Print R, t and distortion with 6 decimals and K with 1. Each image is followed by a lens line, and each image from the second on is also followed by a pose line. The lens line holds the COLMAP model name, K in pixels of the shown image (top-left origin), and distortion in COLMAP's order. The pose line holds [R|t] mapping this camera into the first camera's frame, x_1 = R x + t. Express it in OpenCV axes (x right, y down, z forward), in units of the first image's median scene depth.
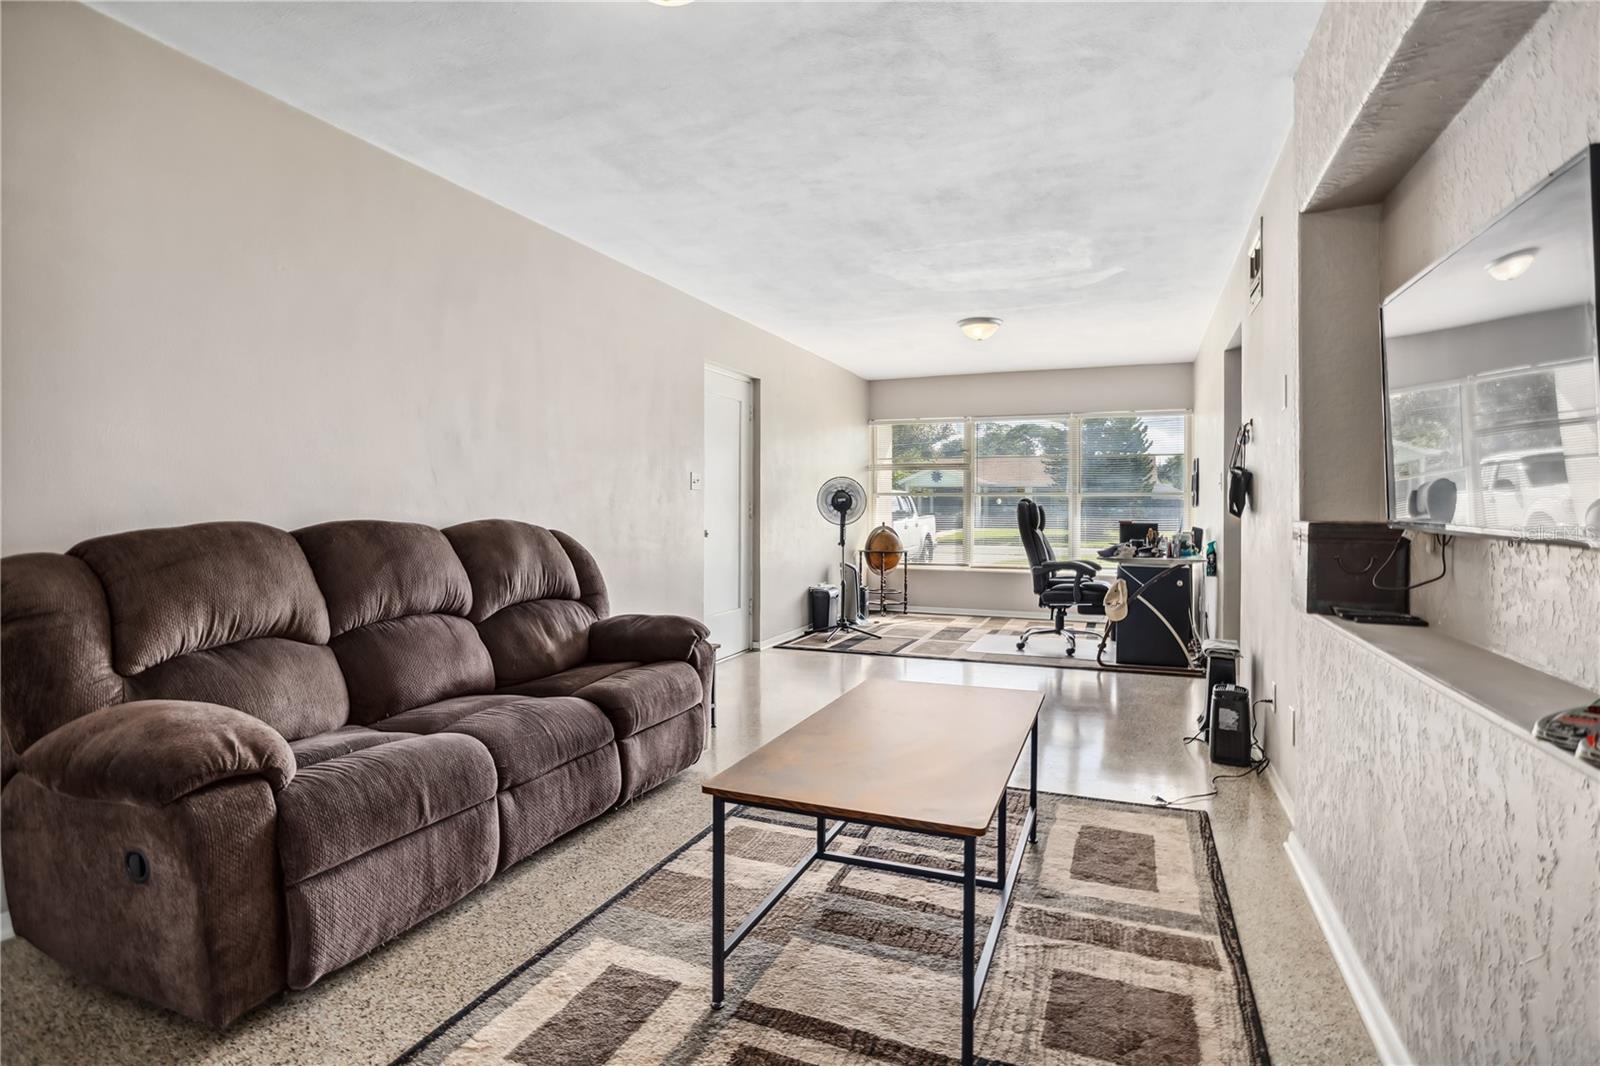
lens RADIAL K [[791.8, 0, 806.6], [0, 791.8, 506.8], [0, 0, 1]] dist [-0.048773, 0.029664]
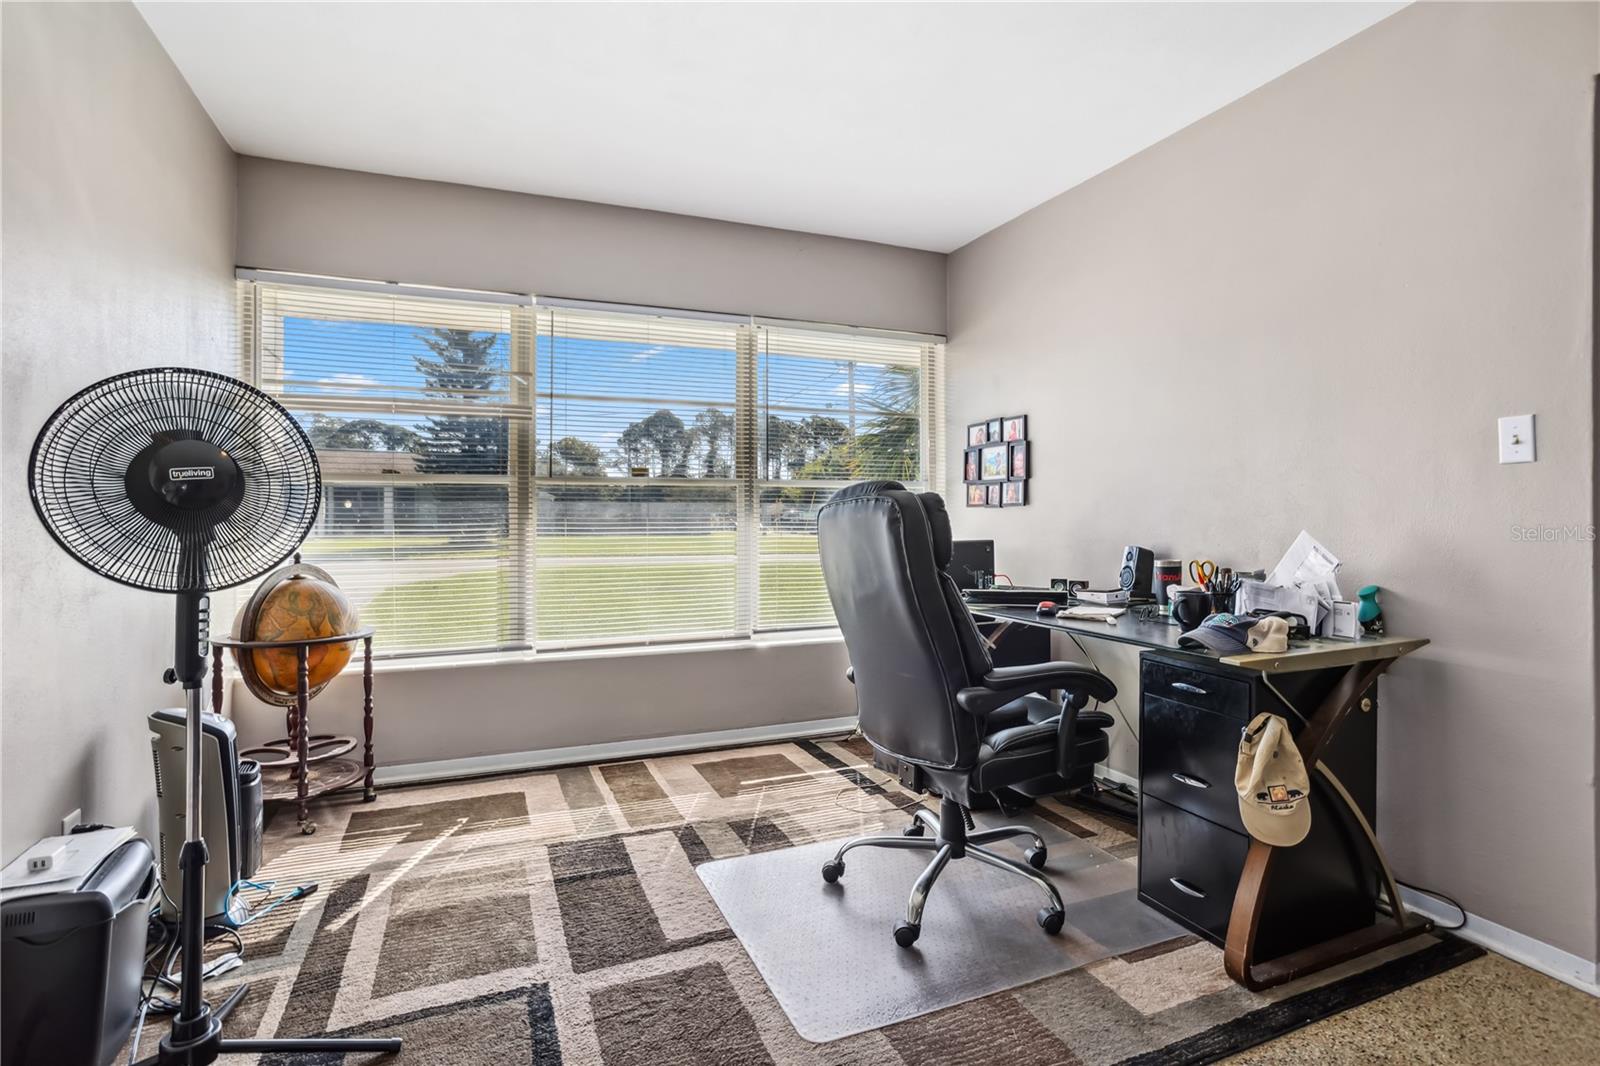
lens RADIAL K [[791.8, 0, 806.6], [0, 791.8, 506.8], [0, 0, 1]] dist [-0.048773, 0.029664]
pose [[0.703080, -0.002073, 0.711108, 0.011654], [0.005135, 0.999984, -0.002162, 0.000830], [-0.711092, 0.005172, 0.703080, 0.698657]]
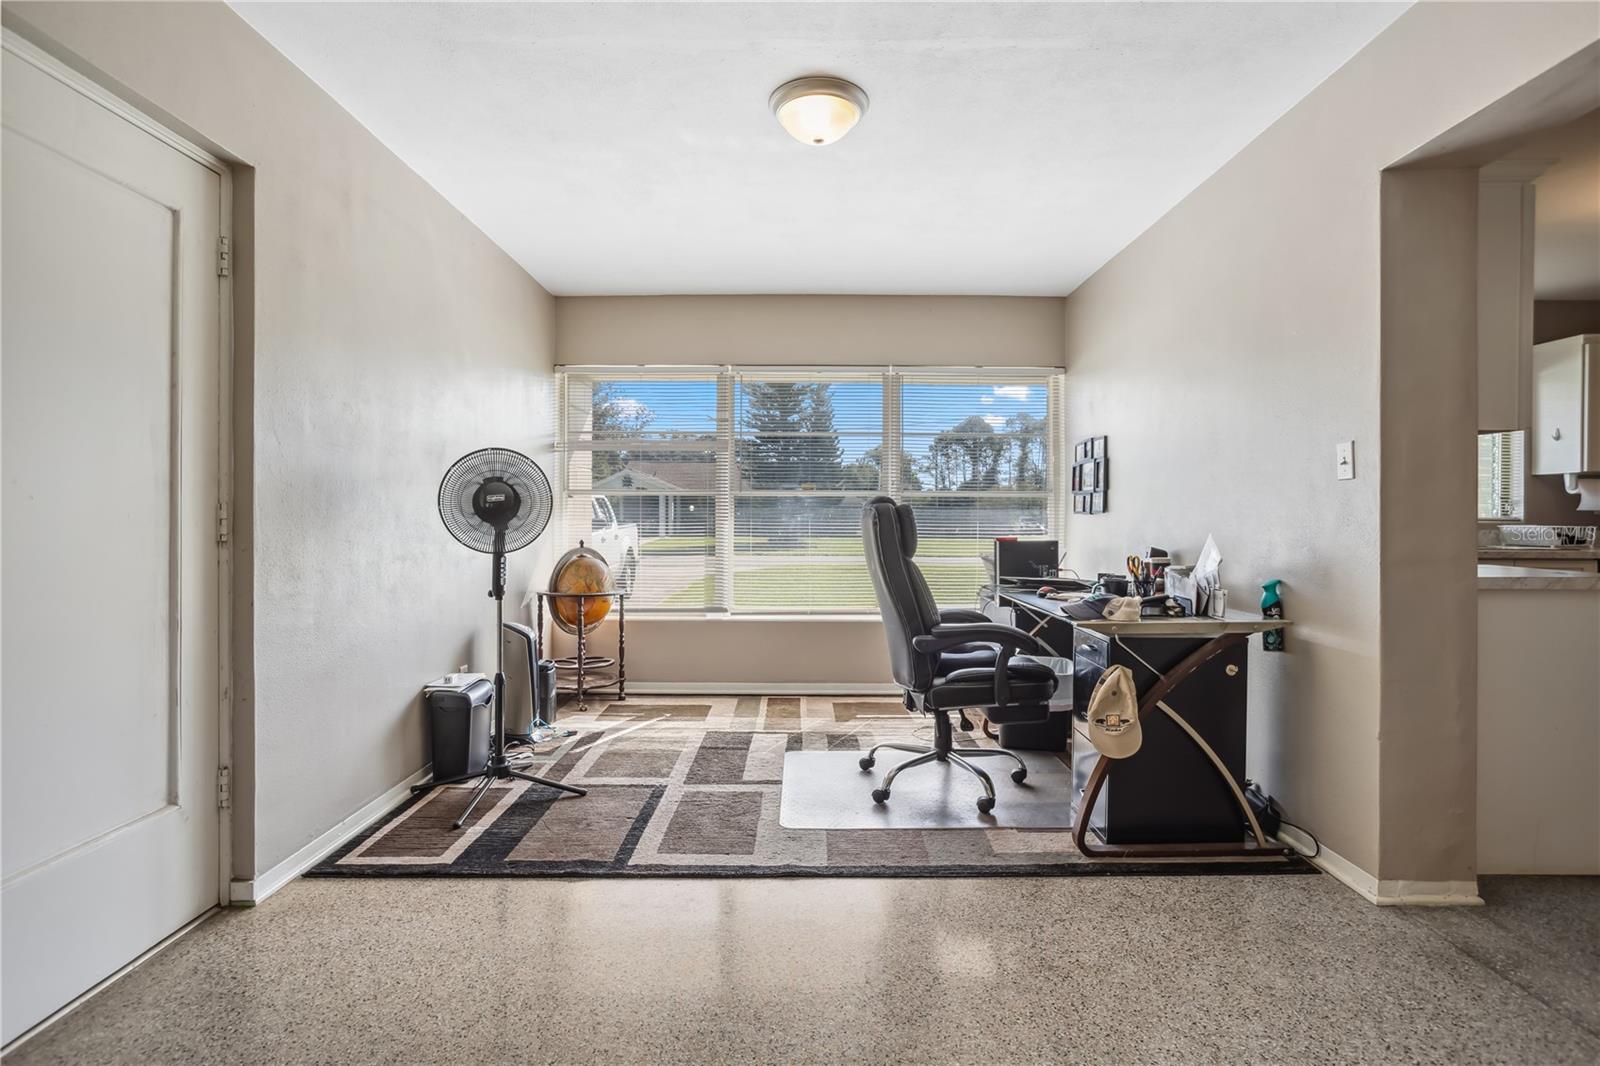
lens RADIAL K [[791.8, 0, 806.6], [0, 791.8, 506.8], [0, 0, 1]] dist [-0.048773, 0.029664]
pose [[0.925301, 0.001647, 0.379230, 0.036557], [0.002090, 0.999953, -0.009443, 0.000426], [-0.379228, 0.009530, 0.925254, 0.480719]]
